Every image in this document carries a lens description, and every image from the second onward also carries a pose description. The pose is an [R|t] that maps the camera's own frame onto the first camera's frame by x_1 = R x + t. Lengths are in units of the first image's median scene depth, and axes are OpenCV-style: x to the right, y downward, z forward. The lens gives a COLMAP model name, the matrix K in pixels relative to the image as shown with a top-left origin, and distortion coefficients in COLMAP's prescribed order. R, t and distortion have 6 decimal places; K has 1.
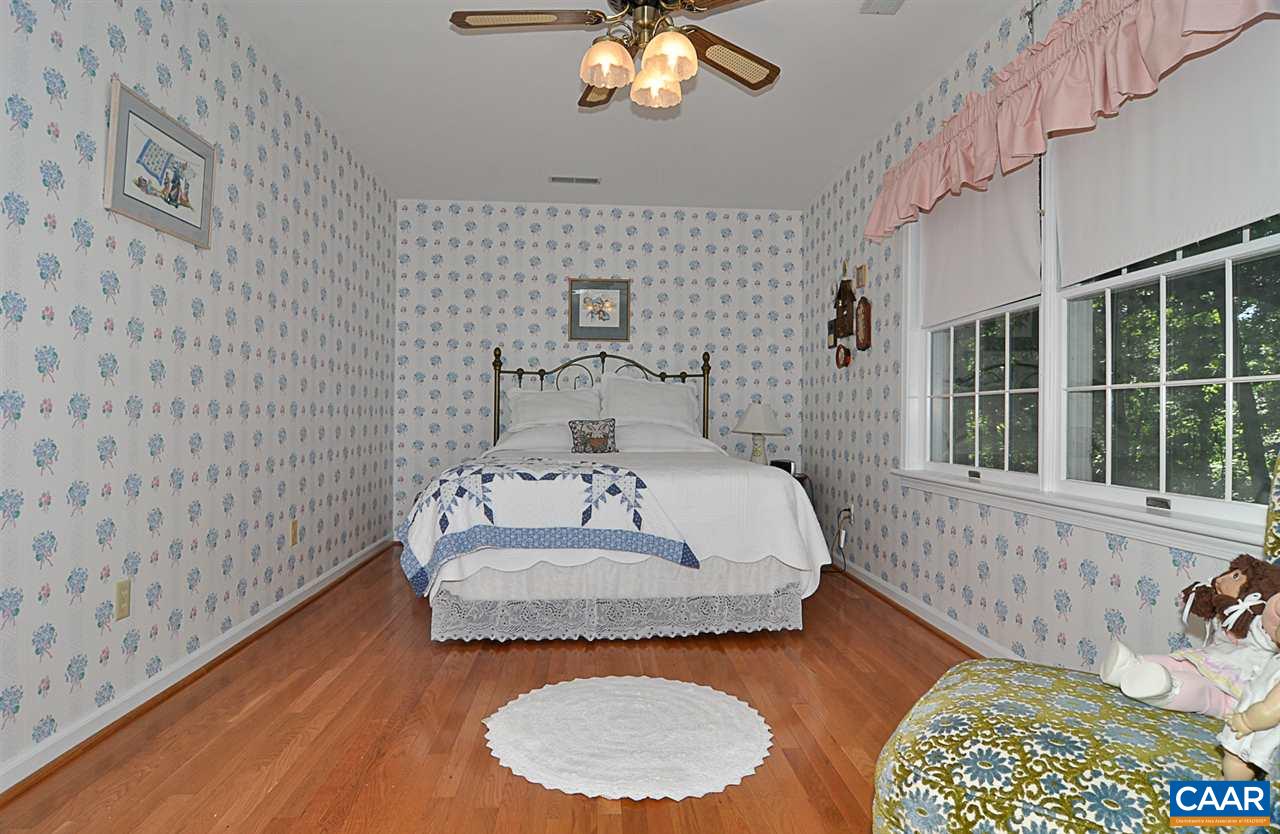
lens RADIAL K [[697.2, 0, 642.1], [0, 697.2, 412.5], [0, 0, 1]] dist [-0.012220, -0.001311]
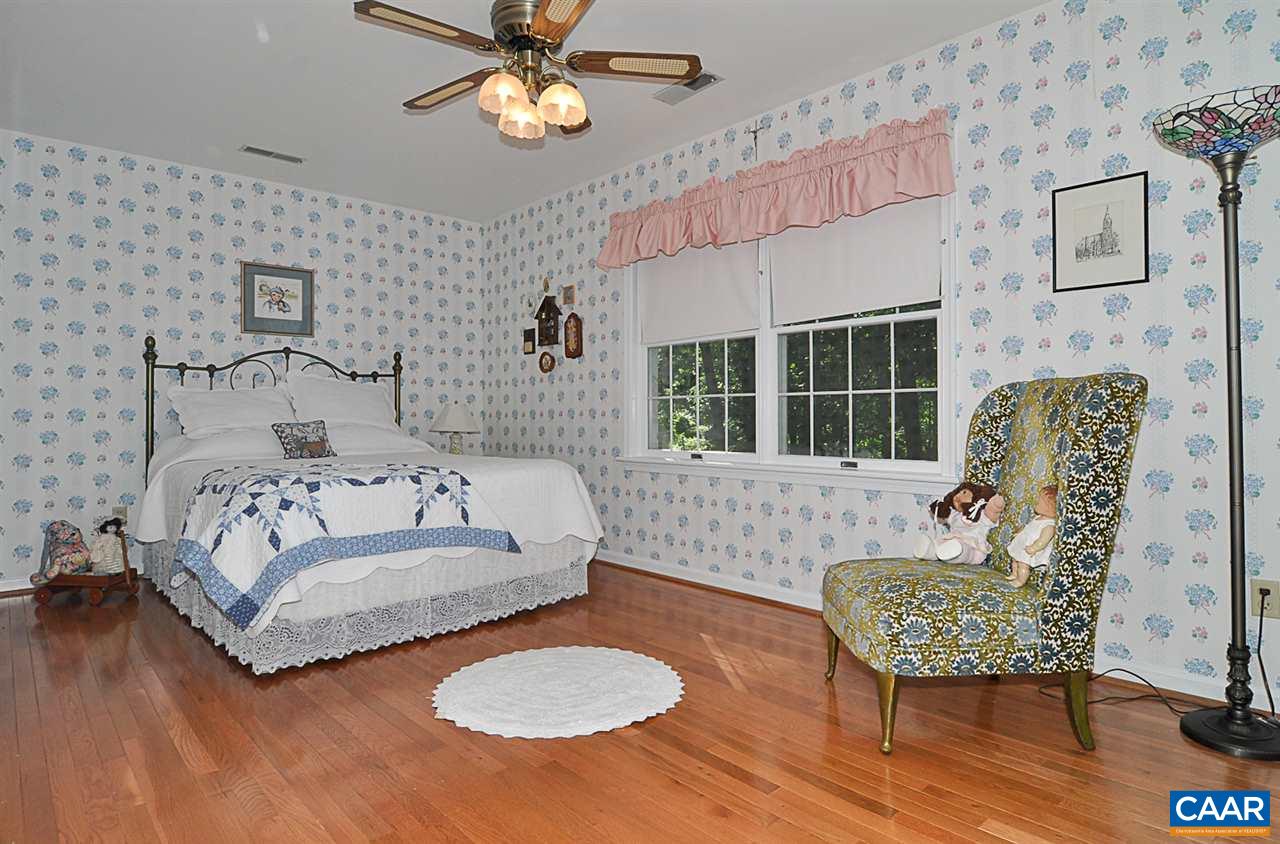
lens RADIAL K [[701.8, 0, 639.7], [0, 701.8, 418.8], [0, 0, 1]] dist [-0.009746, -0.008289]
pose [[0.782495, -0.017263, 0.622417, -0.448769], [0.009740, 0.999833, 0.015487, -0.006091], [-0.622580, -0.006056, 0.782532, 0.005577]]
